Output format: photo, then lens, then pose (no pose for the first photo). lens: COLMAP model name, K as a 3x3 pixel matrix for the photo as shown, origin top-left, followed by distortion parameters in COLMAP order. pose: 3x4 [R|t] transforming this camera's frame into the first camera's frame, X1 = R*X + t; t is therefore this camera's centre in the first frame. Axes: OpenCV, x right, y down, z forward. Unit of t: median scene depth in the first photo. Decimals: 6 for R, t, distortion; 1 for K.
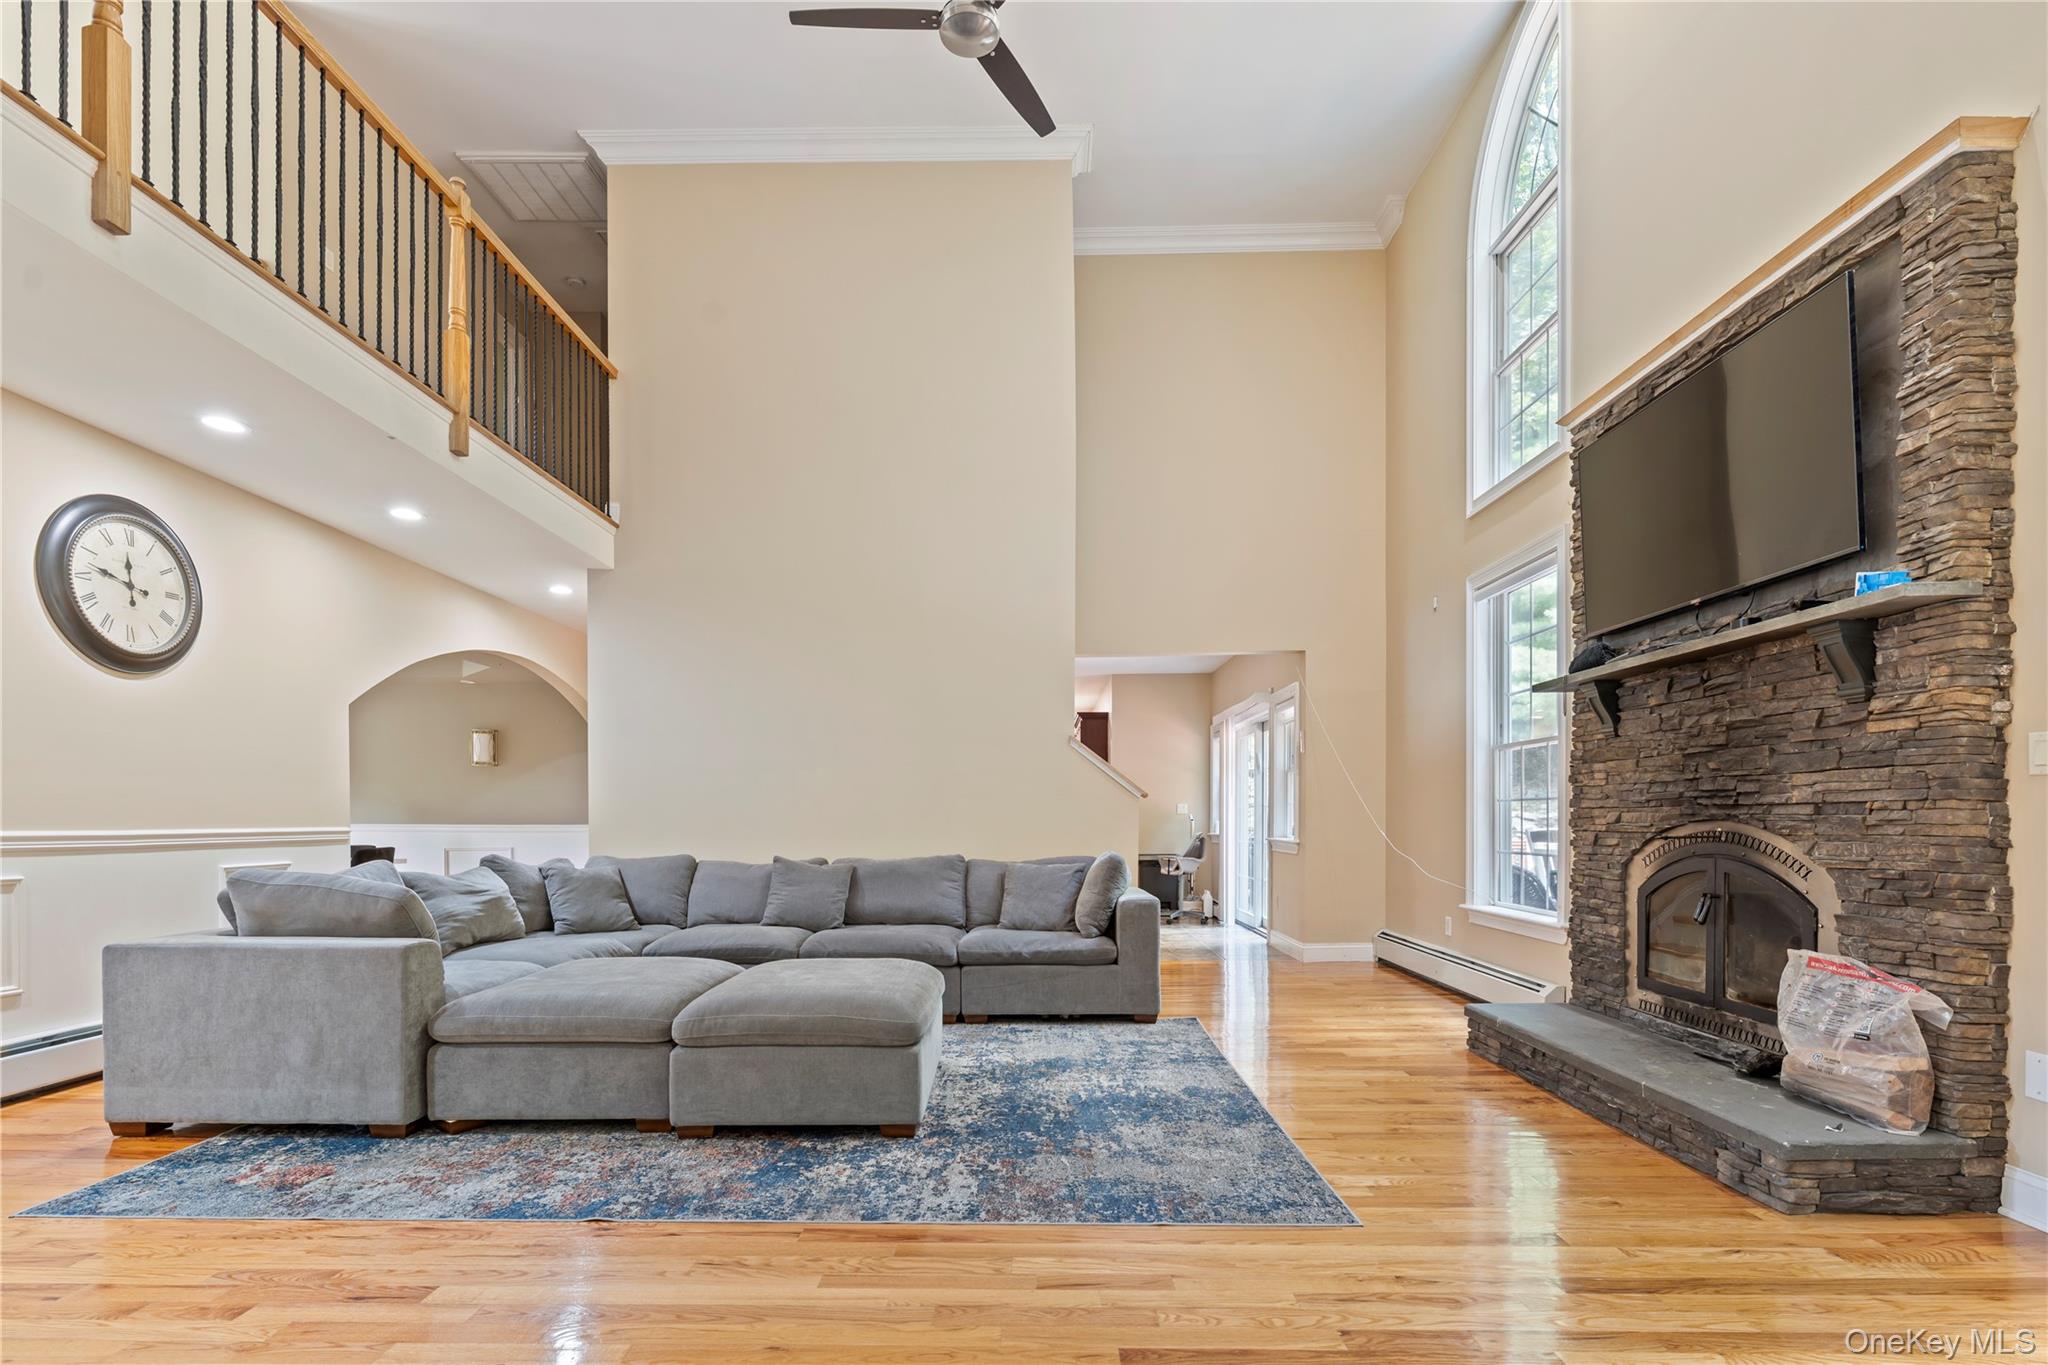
lens RADIAL K [[945.5, 0, 1005.8], [0, 945.5, 831.5], [0, 0, 1]] dist [-0.002826, -0.000113]
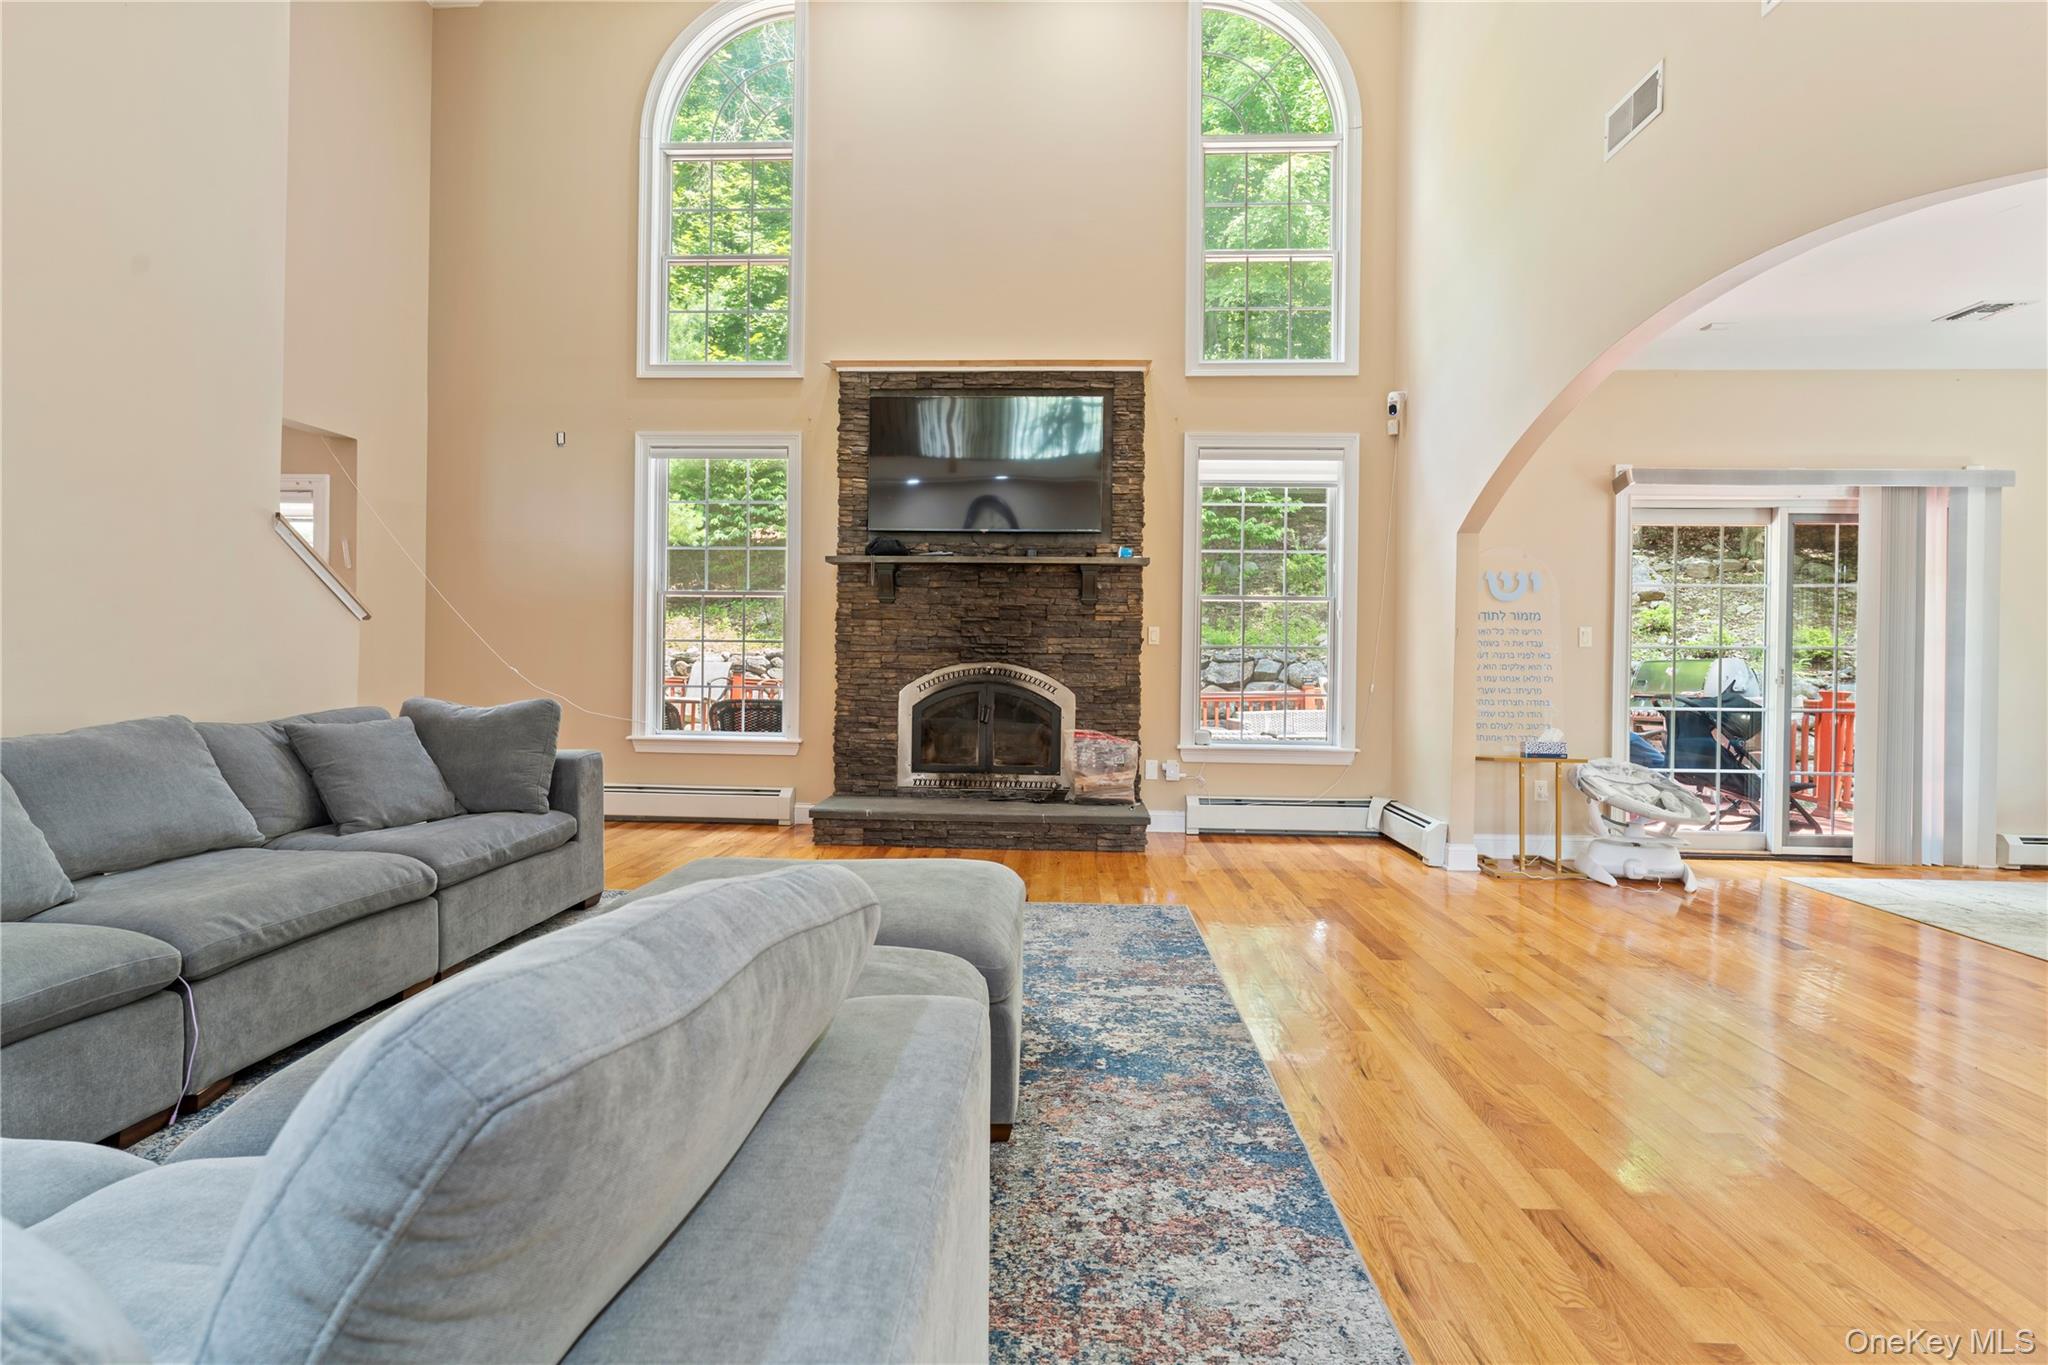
lens RADIAL K [[945.5, 0, 980.5], [0, 945.5, 665.5], [0, 0, 1]] dist [-0.002826, -0.000113]
pose [[0.048377, -0.000442, 0.998829, -1.065308], [-0.000812, 1.000000, 0.000481, -0.006470], [-0.998829, -0.000835, 0.048377, 1.046816]]
